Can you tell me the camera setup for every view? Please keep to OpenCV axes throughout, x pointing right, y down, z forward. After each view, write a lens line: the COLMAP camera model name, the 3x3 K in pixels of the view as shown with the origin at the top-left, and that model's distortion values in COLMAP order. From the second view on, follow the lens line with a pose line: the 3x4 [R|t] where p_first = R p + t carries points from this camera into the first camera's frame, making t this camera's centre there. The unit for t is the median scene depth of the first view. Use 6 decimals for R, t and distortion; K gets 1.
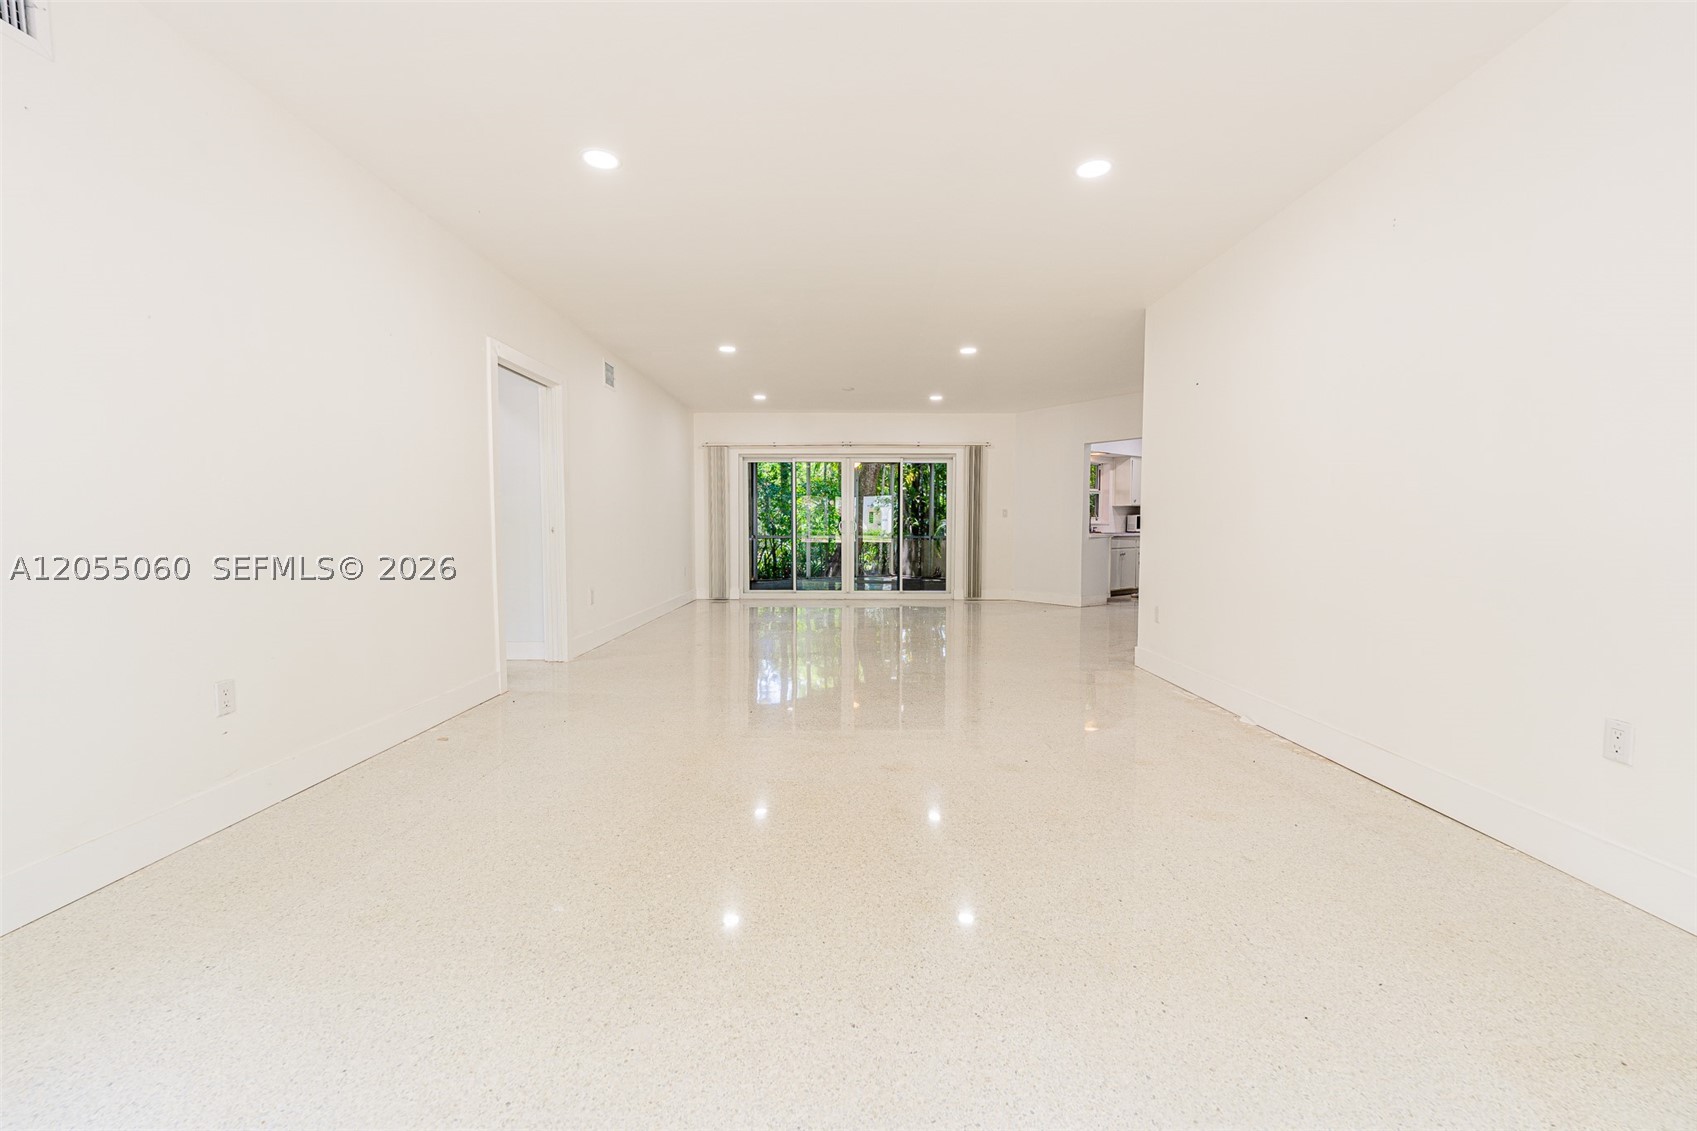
lens RADIAL K [[687.1, 0, 847.2], [0, 687.1, 558.3], [0, 0, 1]] dist [0.001930, -0.000922]
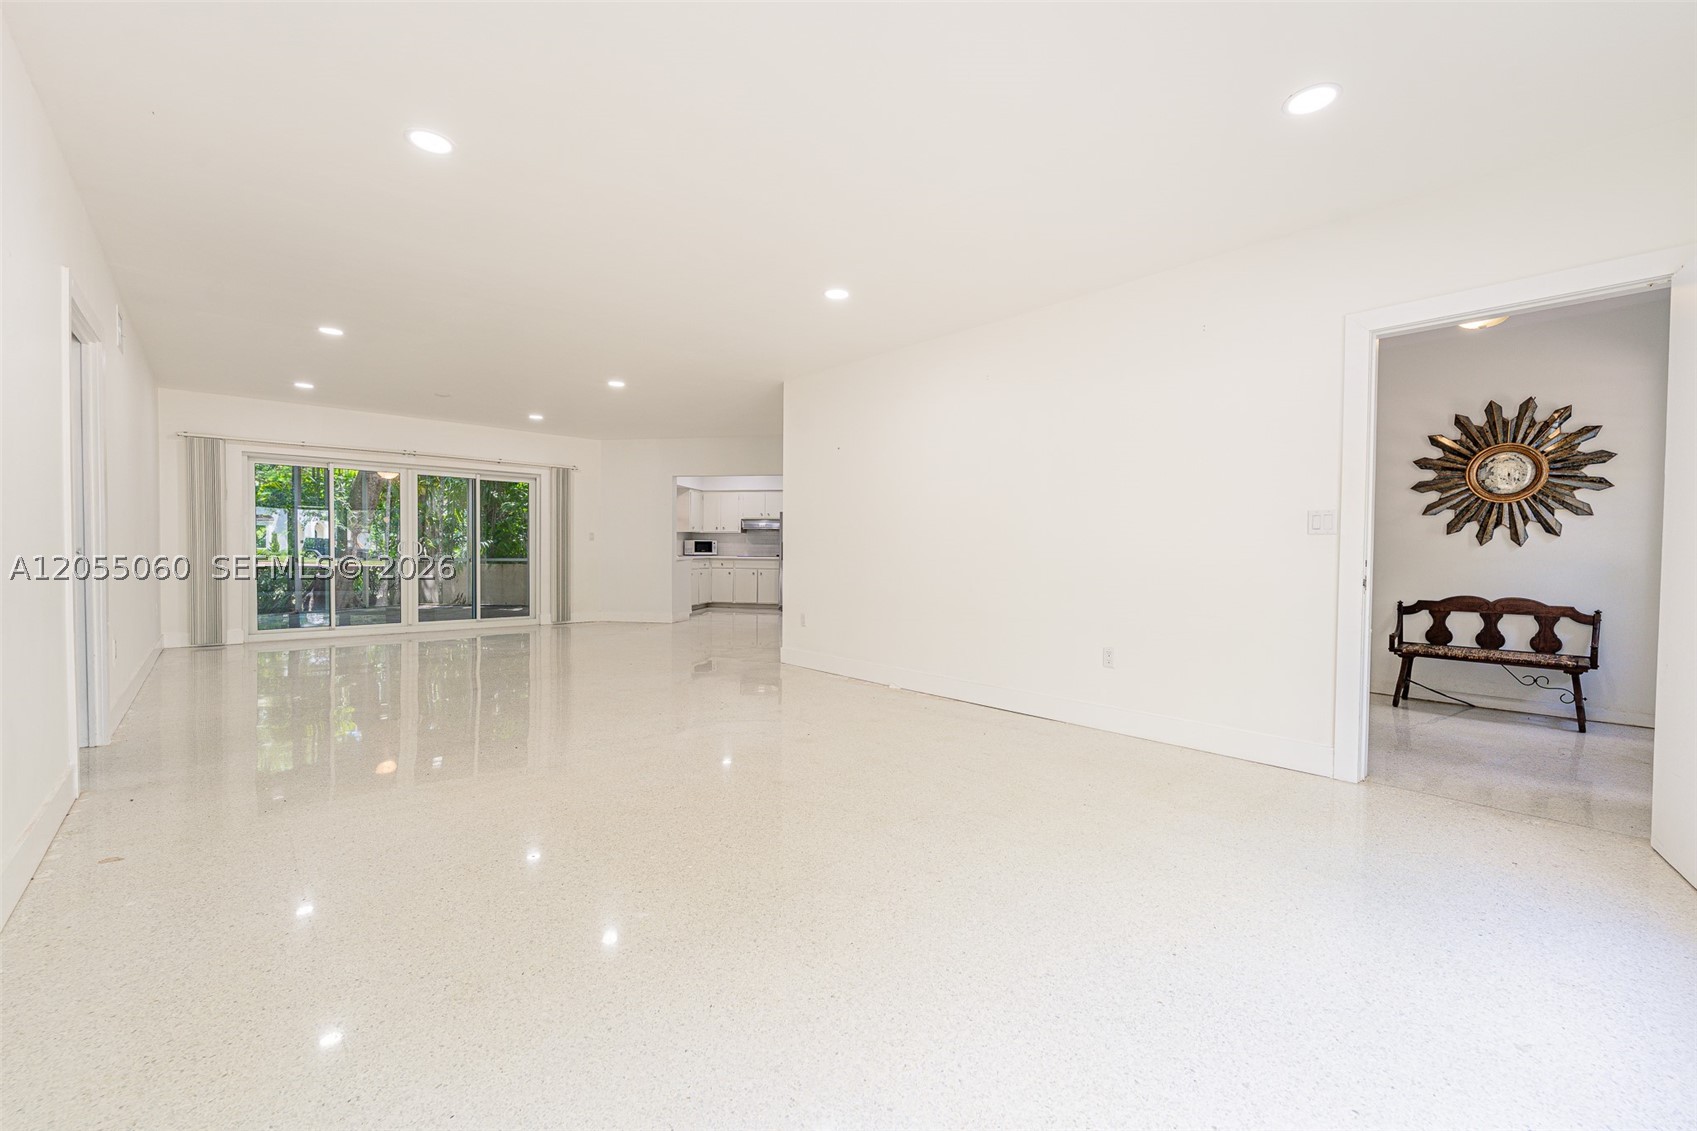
lens RADIAL K [[687.1, 0, 837.8], [0, 687.1, 562.2], [0, 0, 1]] dist [0.001930, -0.000922]
pose [[0.735423, -0.004986, 0.677590, -0.191131], [0.022811, 0.999588, -0.017403, -0.001439], [-0.677224, 0.028256, 0.735234, 0.001740]]
